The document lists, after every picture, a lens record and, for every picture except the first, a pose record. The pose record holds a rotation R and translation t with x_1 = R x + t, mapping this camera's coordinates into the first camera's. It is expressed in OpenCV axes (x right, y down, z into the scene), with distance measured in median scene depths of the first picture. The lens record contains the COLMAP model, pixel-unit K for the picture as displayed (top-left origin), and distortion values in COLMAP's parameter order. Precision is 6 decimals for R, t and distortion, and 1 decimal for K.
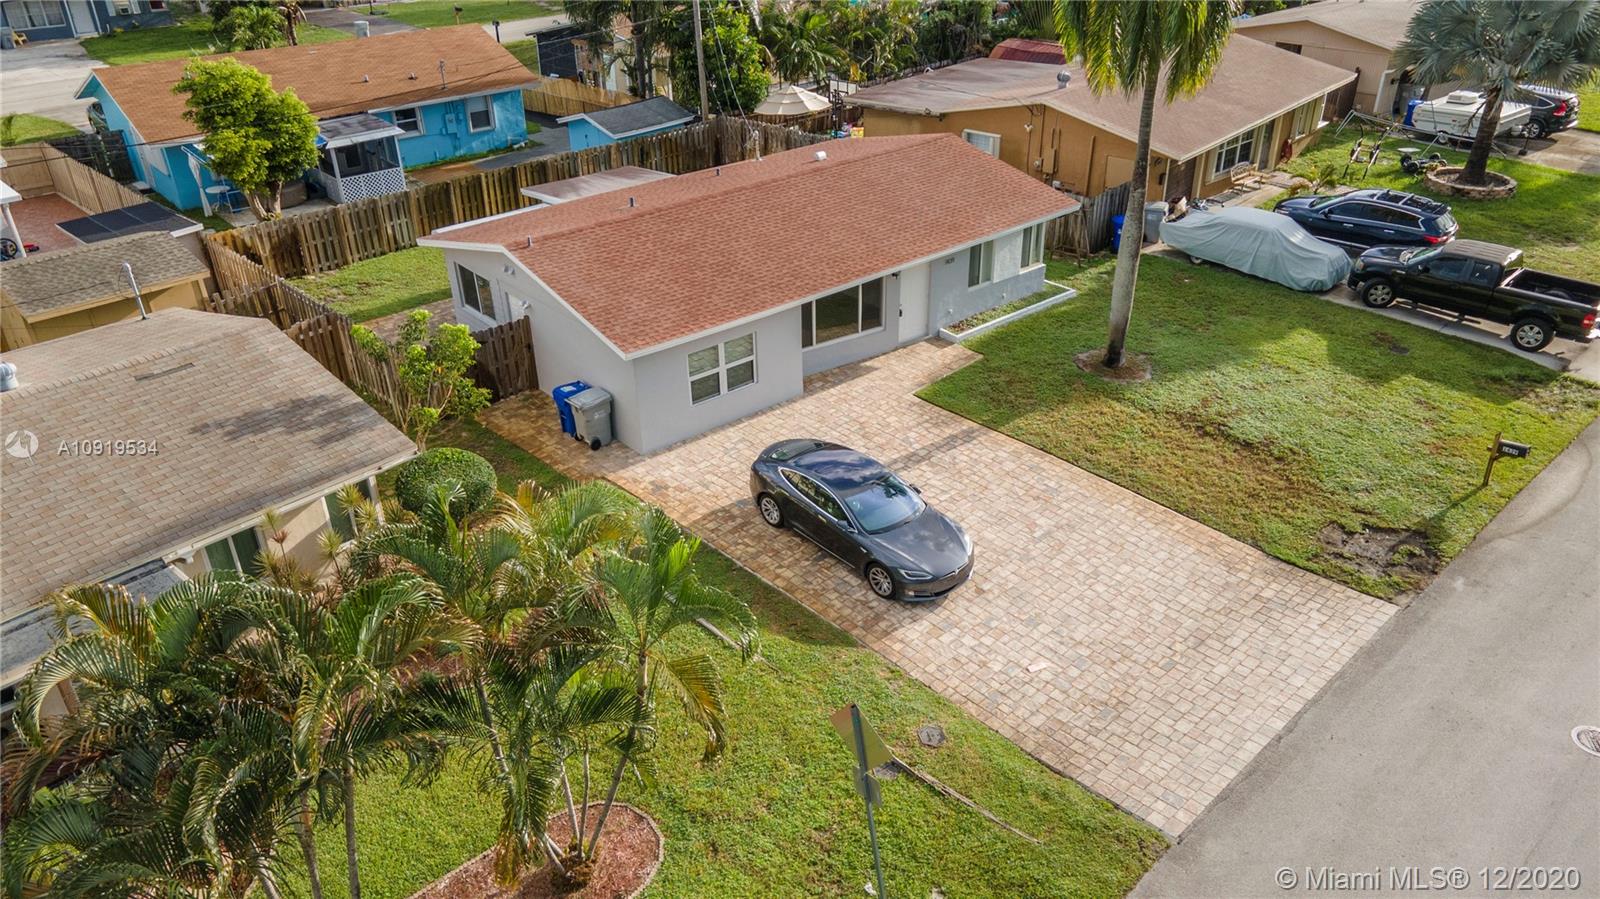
lens RADIAL K [[1104.8, 0, 798.9], [0, 1104.8, 449.3], [0, 0, 1]] dist [0.035822, 0.005763]
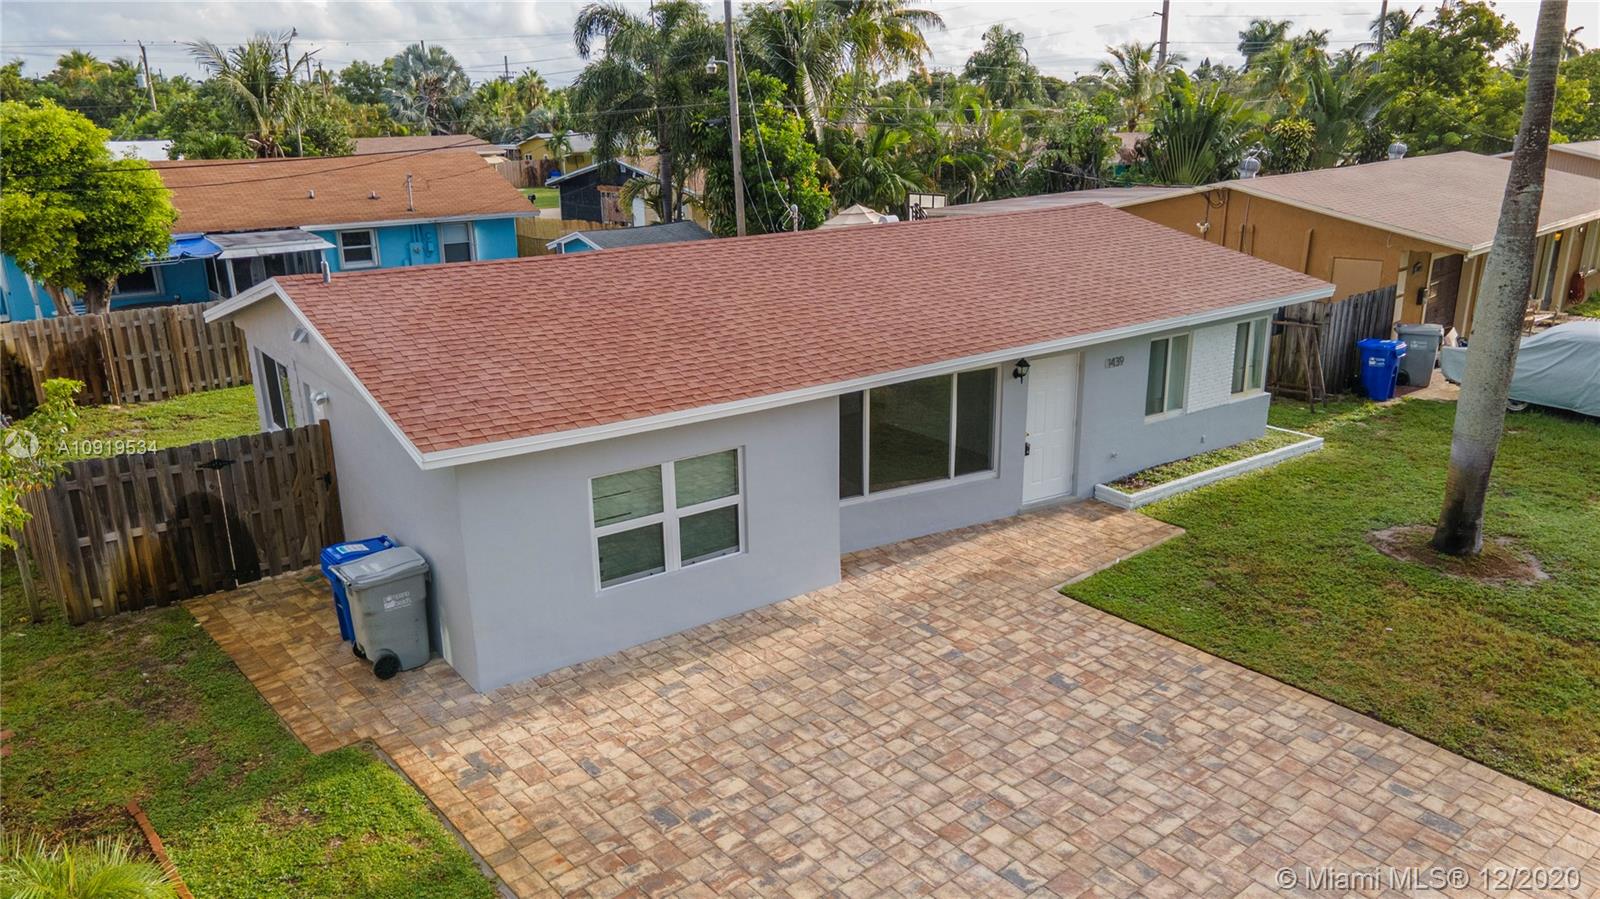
lens RADIAL K [[1104.8, 0, 806.8], [0, 1104.8, 446.1], [0, 0, 1]] dist [0.035822, 0.005763]
pose [[0.997383, 0.022151, -0.068820, 0.020871], [-0.037467, 0.972475, -0.229976, 0.005920], [0.061832, 0.231952, 0.970760, 0.463676]]
